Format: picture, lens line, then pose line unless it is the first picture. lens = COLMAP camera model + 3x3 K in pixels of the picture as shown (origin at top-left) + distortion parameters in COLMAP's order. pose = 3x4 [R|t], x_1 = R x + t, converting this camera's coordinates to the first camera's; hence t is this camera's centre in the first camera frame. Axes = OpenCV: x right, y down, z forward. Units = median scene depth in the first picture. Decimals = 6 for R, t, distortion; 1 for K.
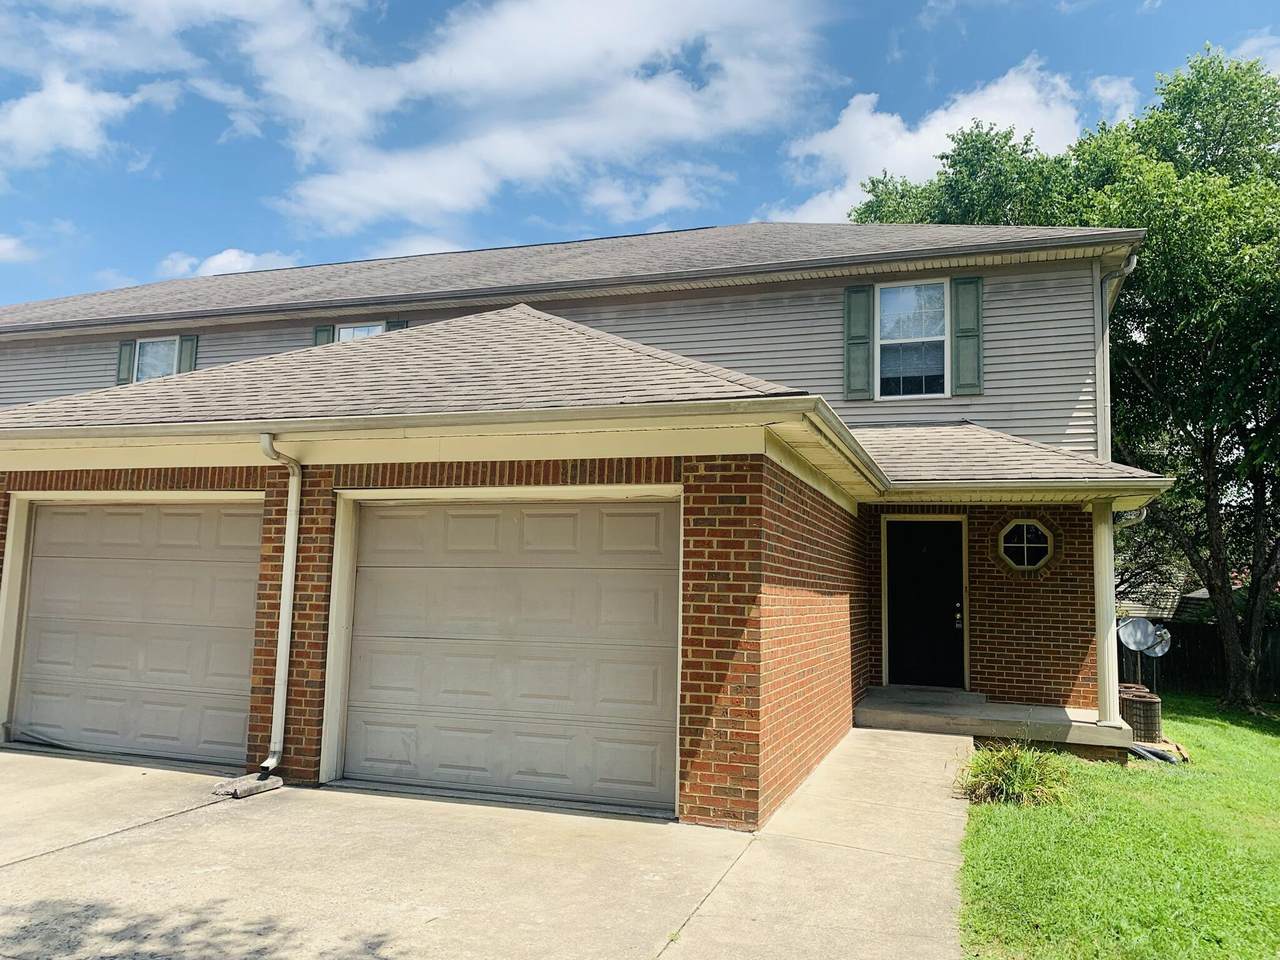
lens RADIAL K [[955.9, 0, 650.0], [0, 955.9, 476.2], [0, 0, 1]] dist [0.007022, 0.008135]
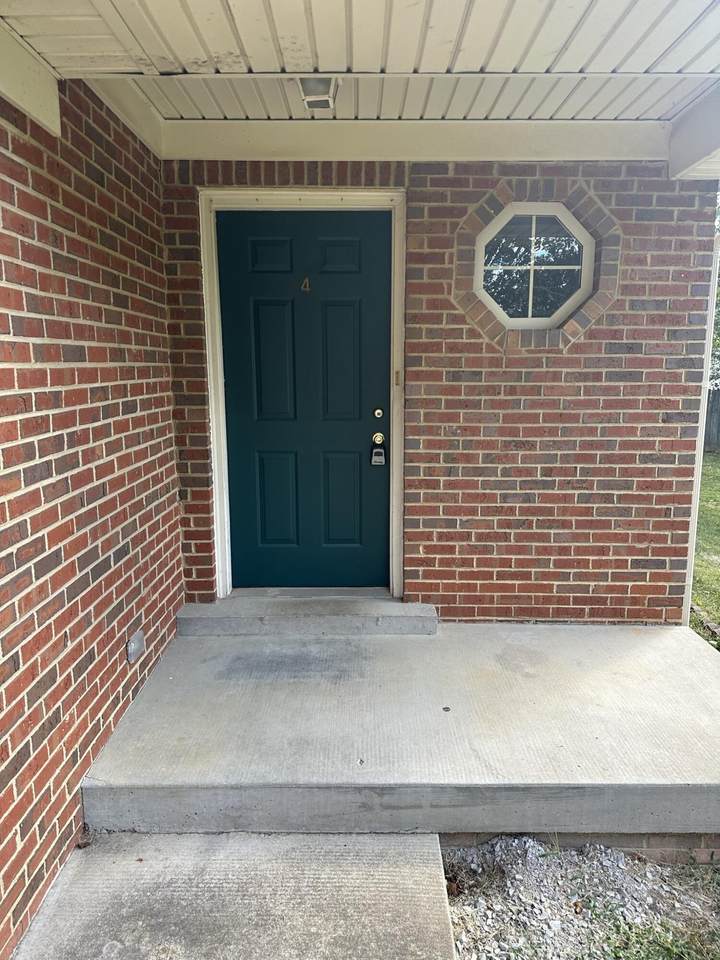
lens RADIAL K [[665.7, 0, 355.0], [0, 665.7, 485.2], [0, 0, 1]] dist [0.059462, -0.002729]
pose [[0.947216, -0.085773, 0.308908, 0.257090], [-0.009712, 0.955427, 0.295067, 0.090923], [-0.320448, -0.282492, 0.904163, 0.862040]]
